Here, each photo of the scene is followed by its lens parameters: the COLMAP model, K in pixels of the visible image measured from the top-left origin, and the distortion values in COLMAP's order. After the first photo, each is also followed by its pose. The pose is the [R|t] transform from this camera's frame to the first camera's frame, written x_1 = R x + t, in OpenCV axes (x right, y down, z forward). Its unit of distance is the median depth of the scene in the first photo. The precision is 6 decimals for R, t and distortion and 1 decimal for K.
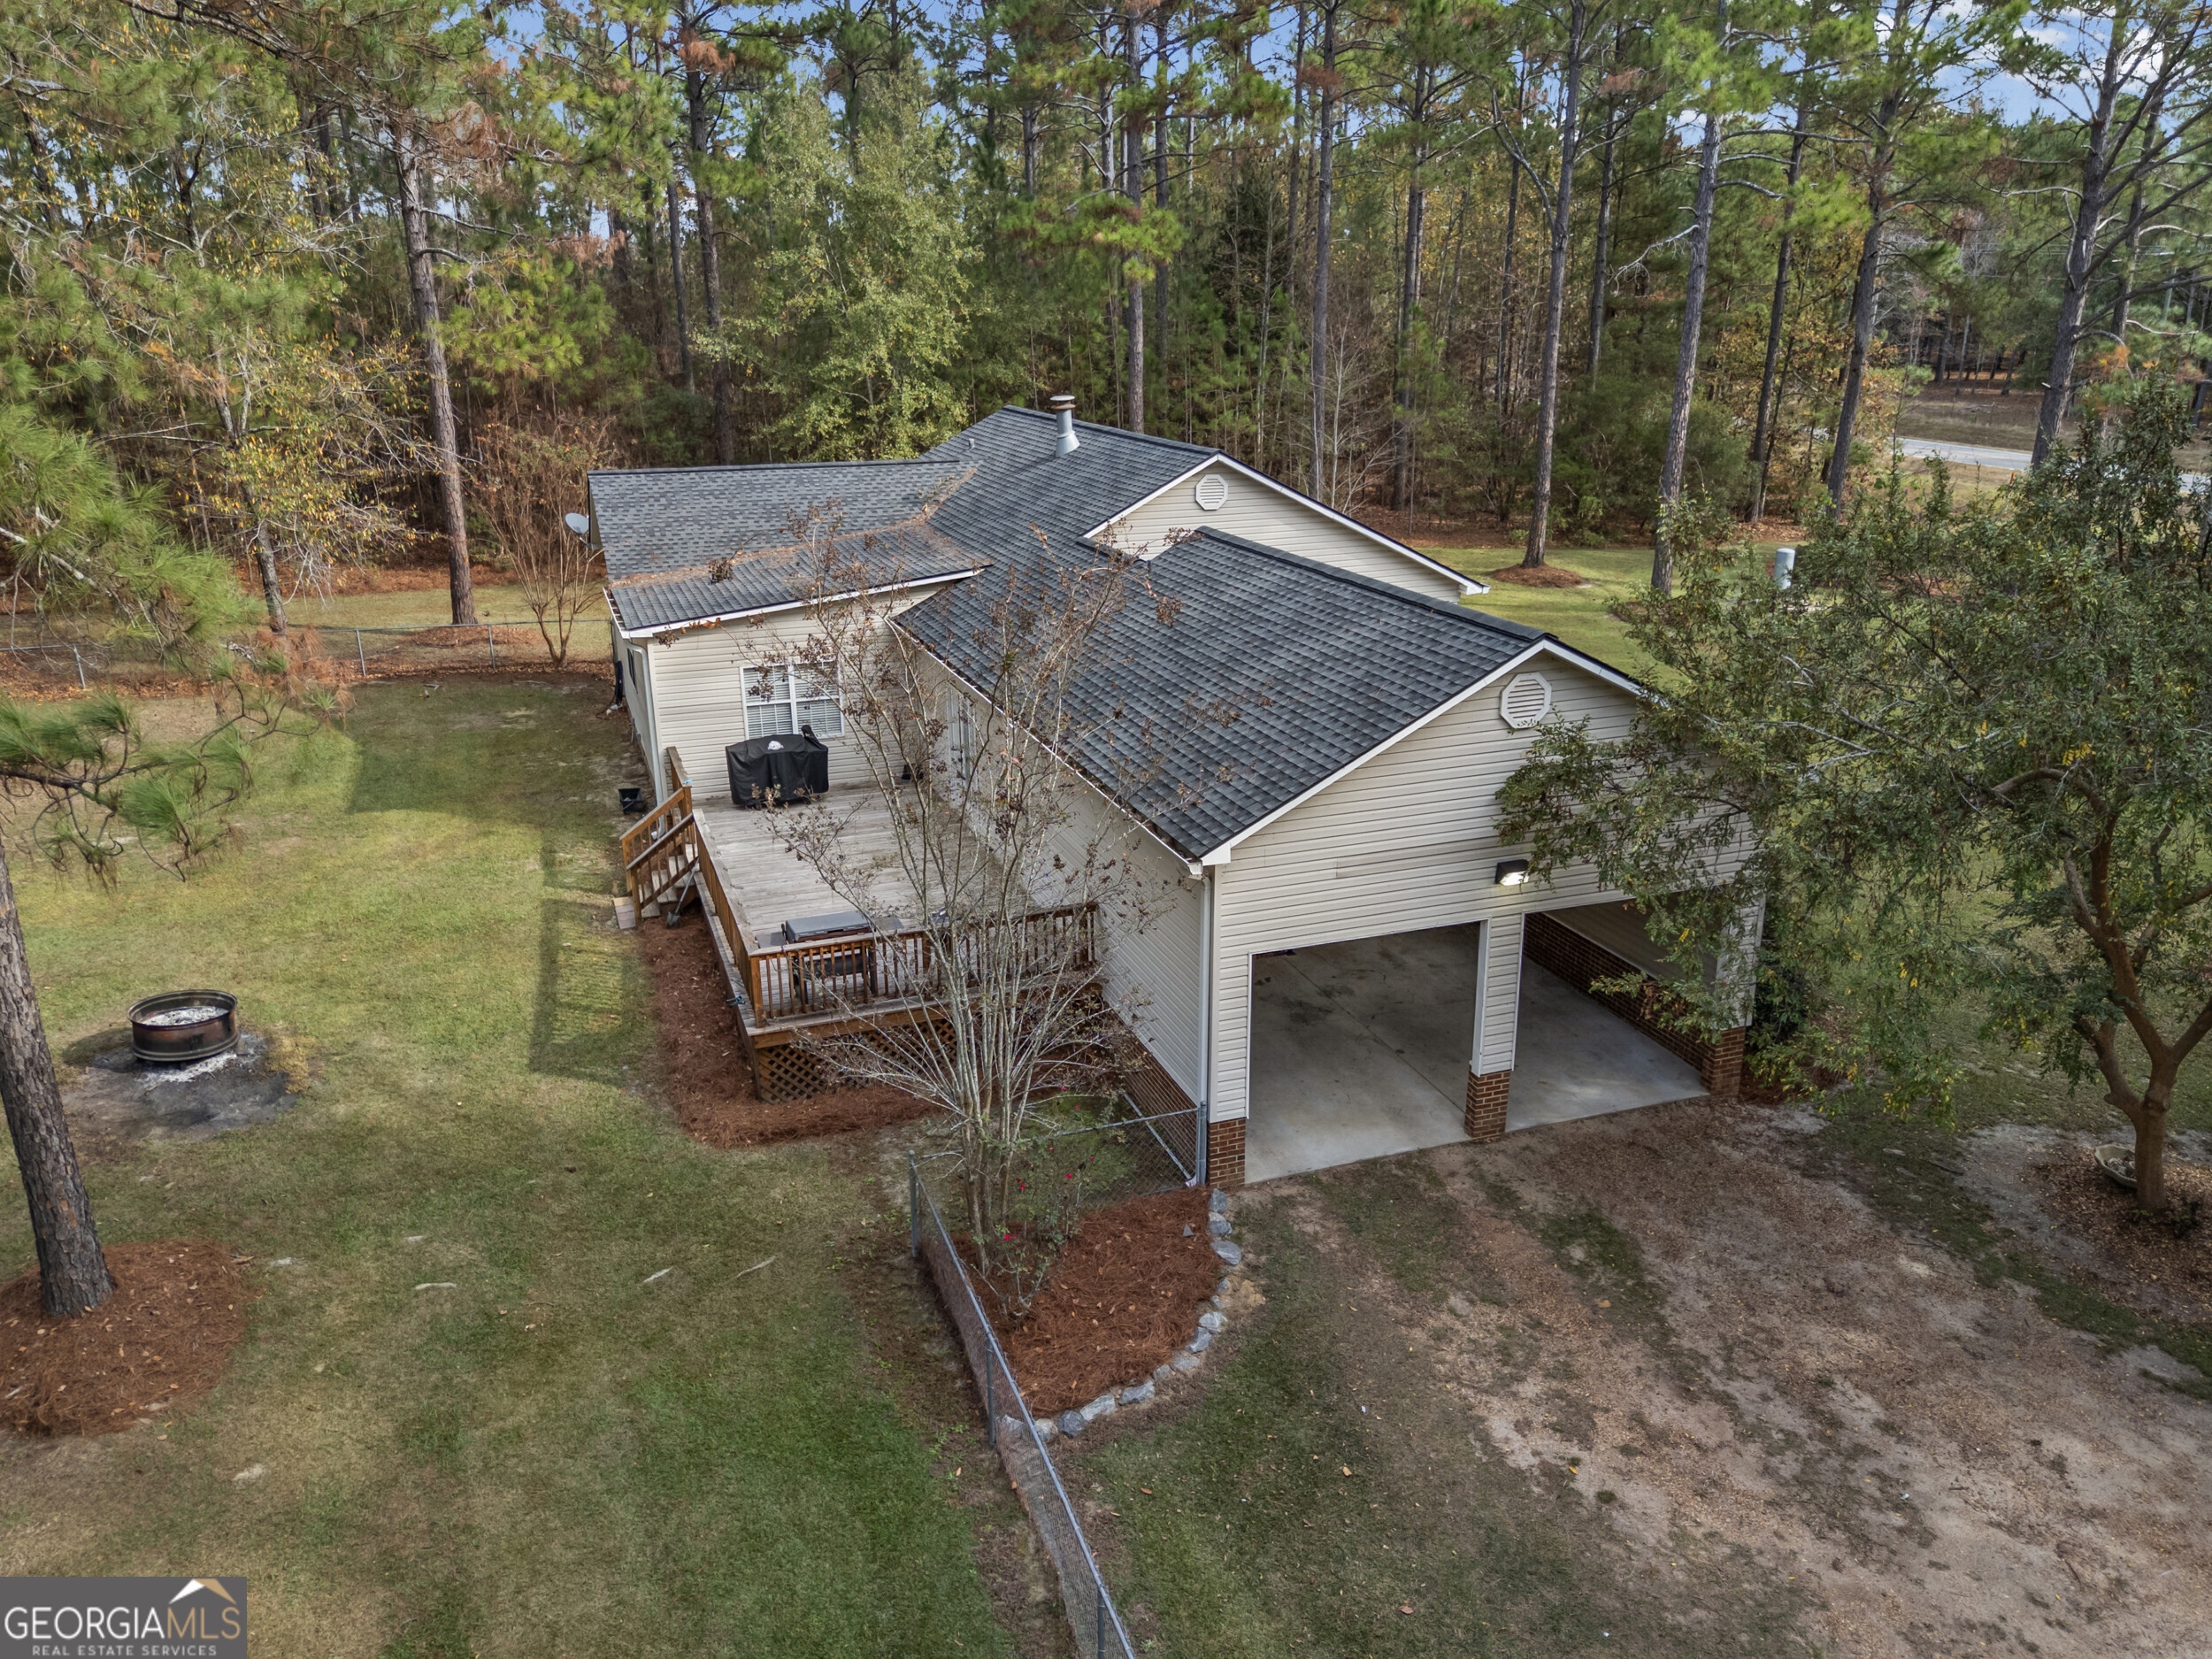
lens RADIAL K [[1631.7, 0, 1110.2], [0, 1631.7, 828.2], [0, 0, 1]] dist [0.035206, -0.007664]
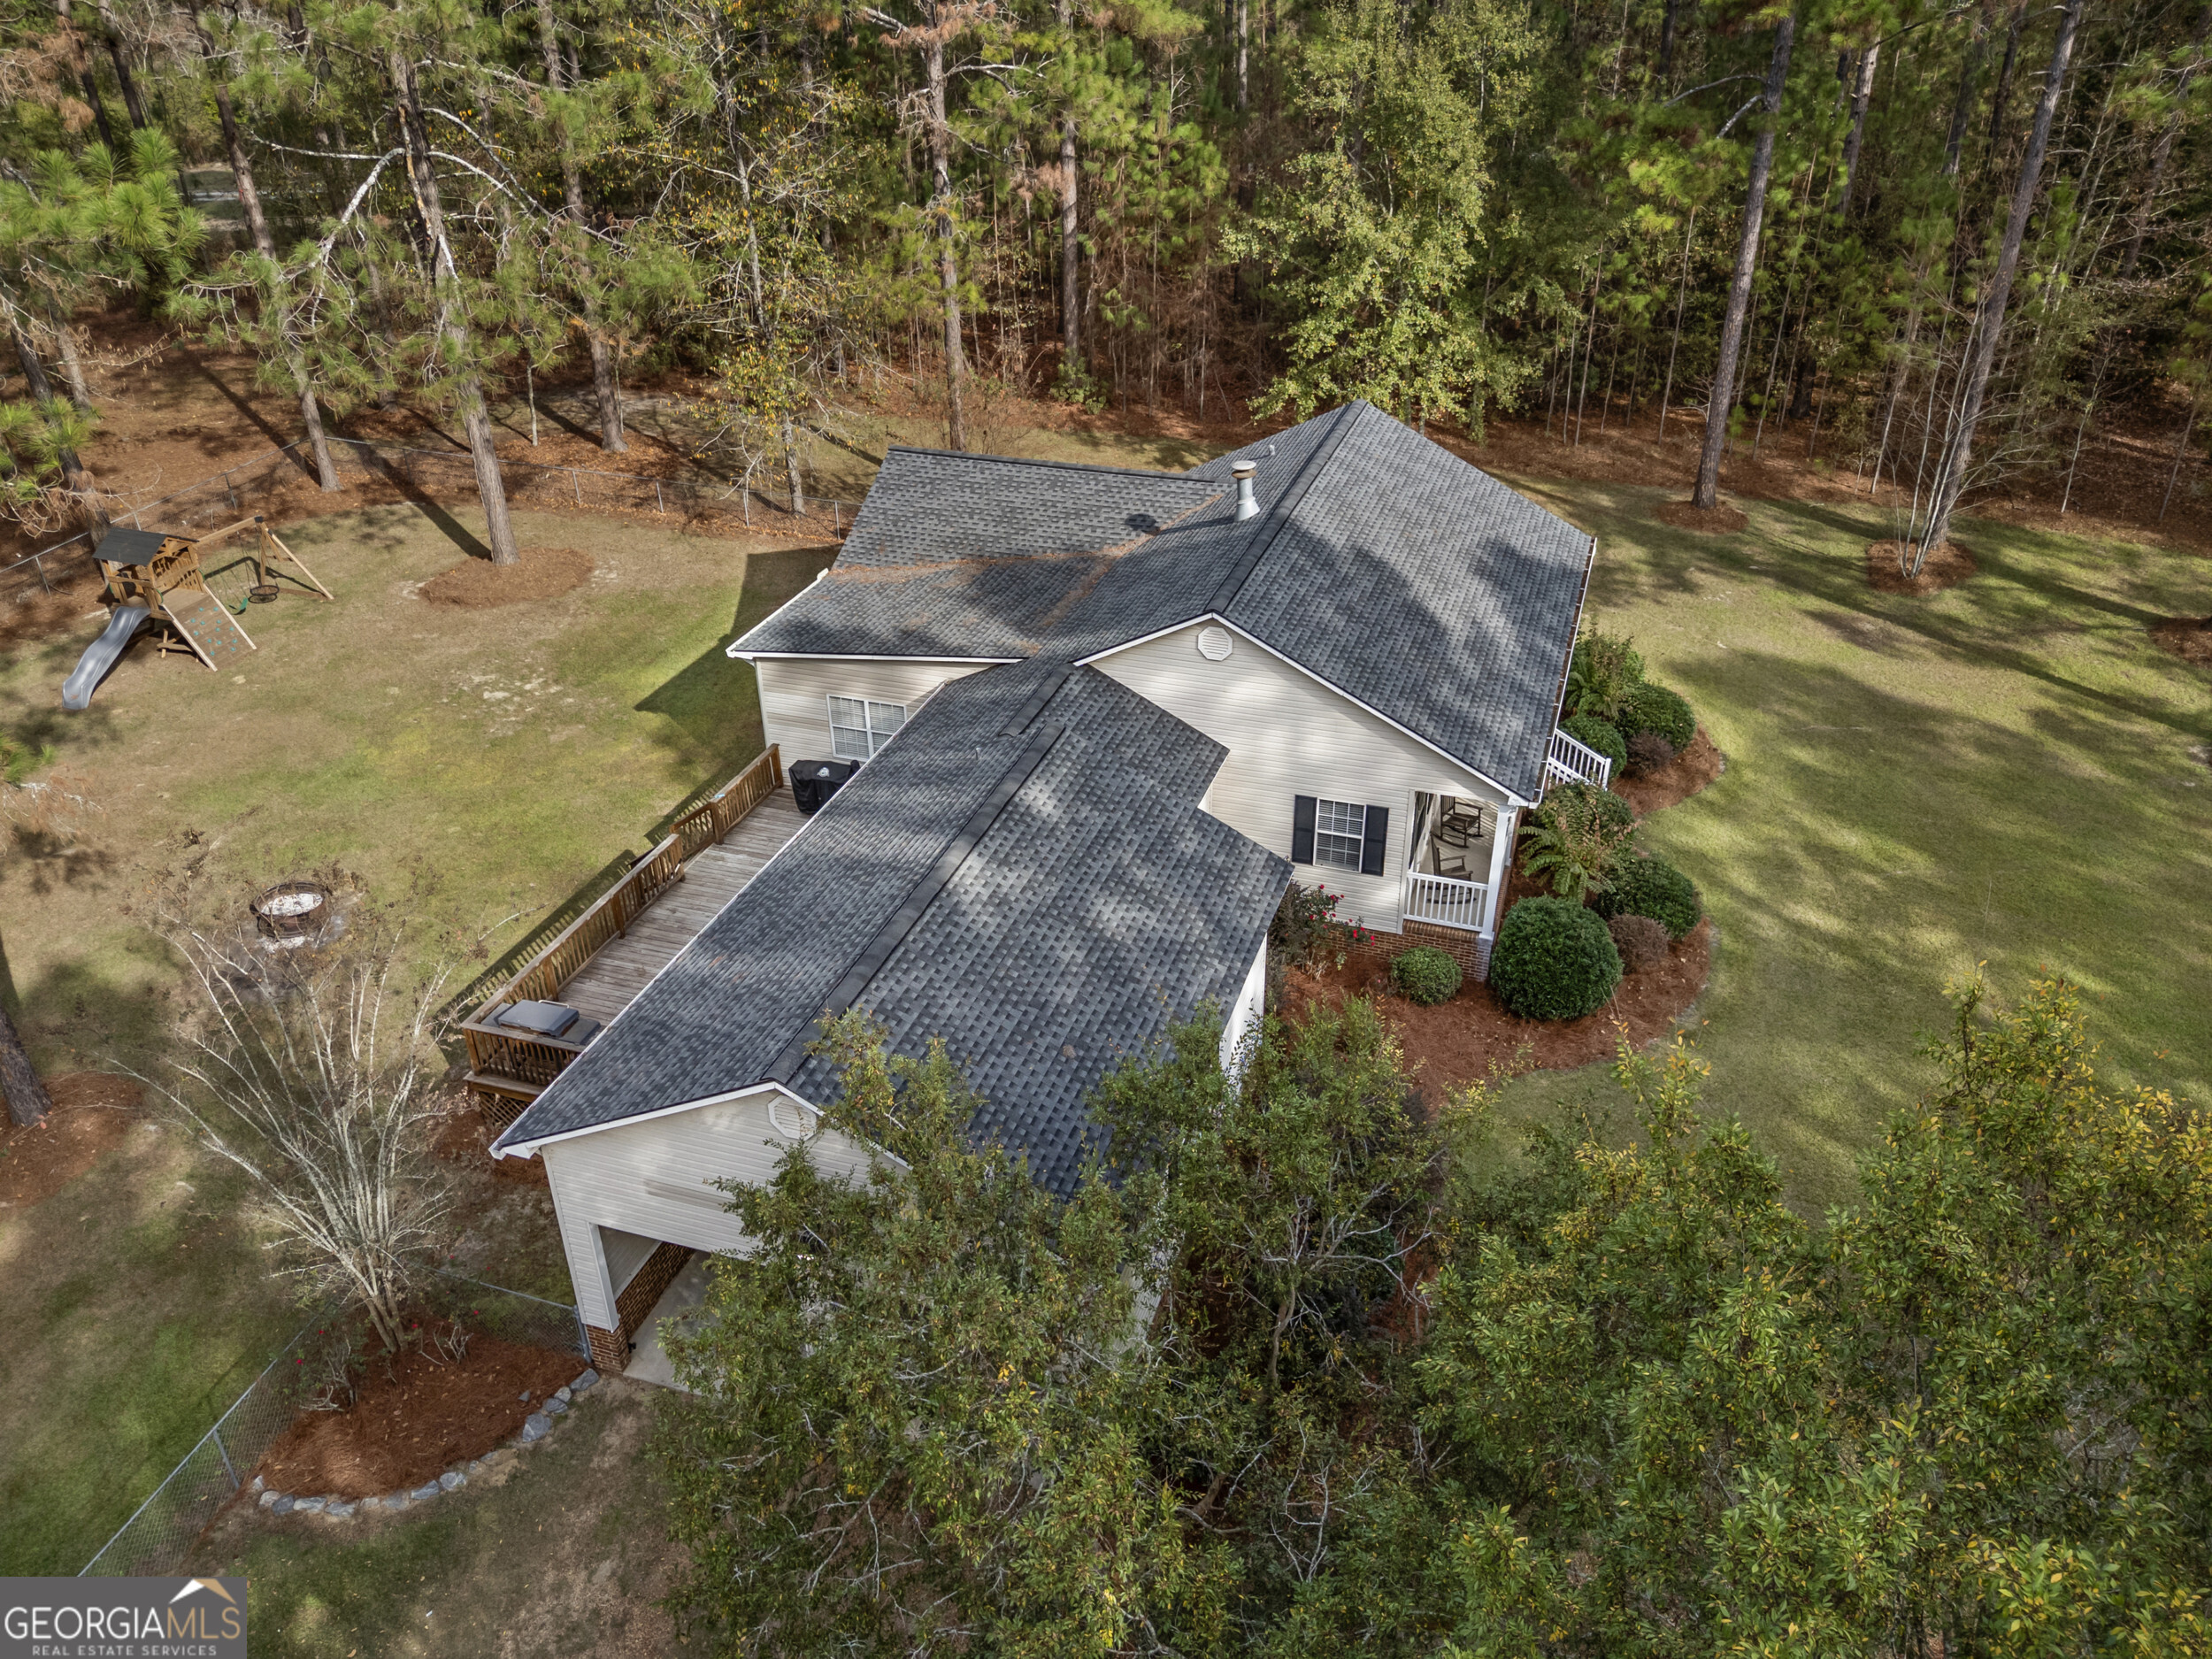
lens RADIAL K [[1631.7, 0, 1110.5], [0, 1631.7, 827.7], [0, 0, 1]] dist [0.035206, -0.007664]
pose [[0.791414, 0.312334, -0.525463, 0.555366], [-0.195064, 0.943707, 0.267145, -0.350611], [0.579321, -0.108923, 0.807789, 0.179036]]
